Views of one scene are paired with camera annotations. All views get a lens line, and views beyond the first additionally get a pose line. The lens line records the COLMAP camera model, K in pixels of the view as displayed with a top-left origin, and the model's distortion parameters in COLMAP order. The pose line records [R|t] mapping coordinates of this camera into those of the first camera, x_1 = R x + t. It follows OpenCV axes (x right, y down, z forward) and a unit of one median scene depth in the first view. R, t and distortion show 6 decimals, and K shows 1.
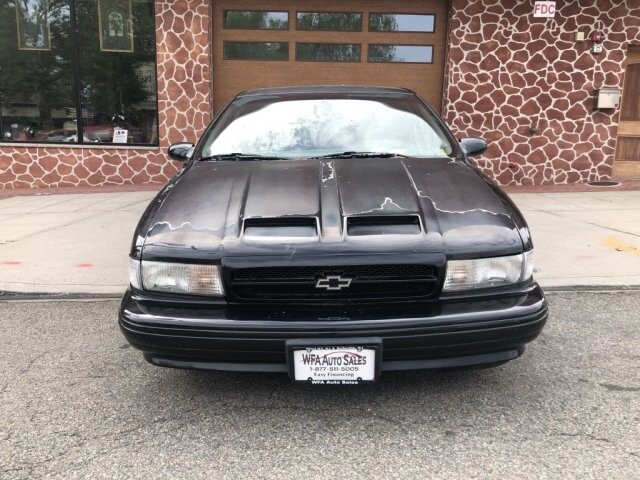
lens RADIAL K [[525.5, 0, 320.0], [0, 525.5, 240.0], [0, 0, 1]] dist [0.000631, 0.005672]
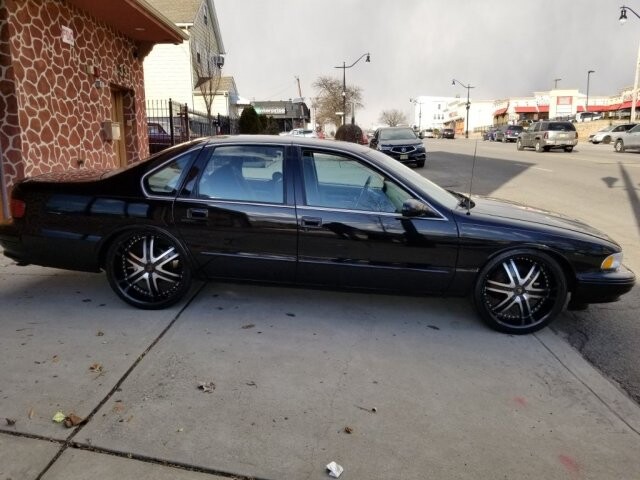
lens RADIAL K [[525.5, 0, 320.0], [0, 525.5, 240.0], [0, 0, 1]] dist [0.000631, 0.005672]
pose [[-0.038316, -0.187647, 0.981489, -0.571429], [0.199176, 0.961067, 0.191518, -0.170921], [-0.979214, 0.202828, 0.000550, 0.612359]]
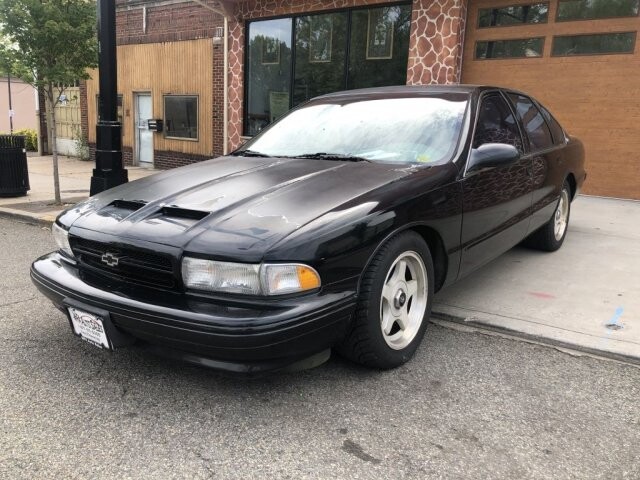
lens RADIAL K [[525.5, 0, 320.0], [0, 525.5, 240.0], [0, 0, 1]] dist [0.000631, 0.005672]
pose [[0.798582, 0.137902, -0.585876, 0.223949], [-0.140823, 0.989190, 0.040883, -0.015421], [0.585180, 0.049856, 0.809369, 0.069054]]
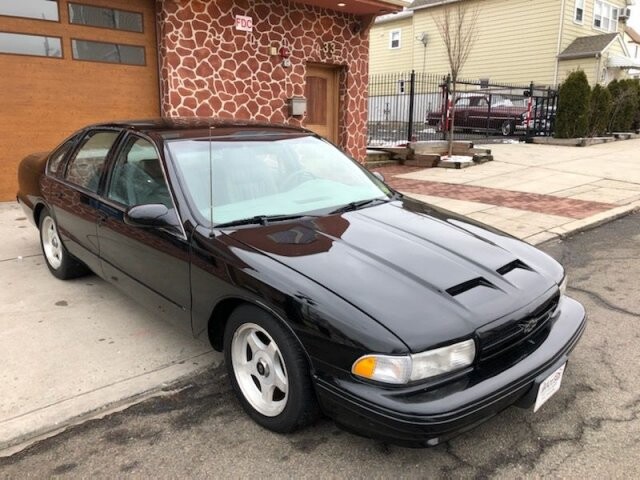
lens RADIAL K [[537.6, 0, 320.0], [0, 537.6, 240.0], [0, 0, 1]] dist [0.055130, -0.078461]
pose [[0.730987, -0.159099, 0.663585, -0.267212], [0.136267, 0.986888, 0.086506, -0.068532], [-0.668647, 0.027190, 0.743083, 0.070474]]
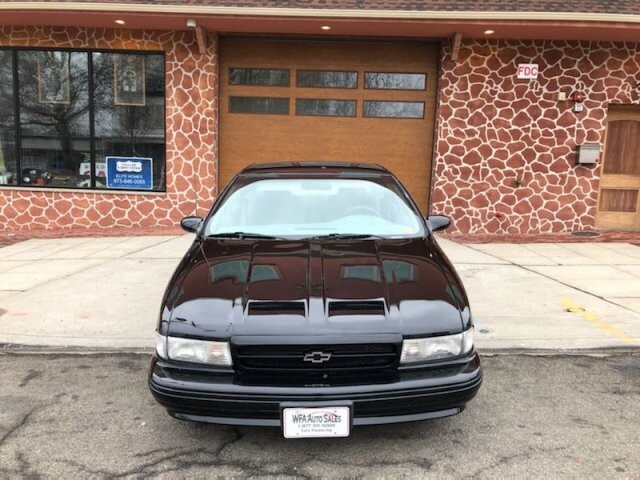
lens RADIAL K [[536.6, 0, 304.2], [0, 536.6, 243.9], [0, 0, 1]] dist [-0.026332, 0.059461]
pose [[0.999566, 0.012797, -0.026533, 0.005109], [-0.014033, 0.998799, -0.046939, -0.029067], [0.025900, 0.047291, 0.998545, -0.079964]]
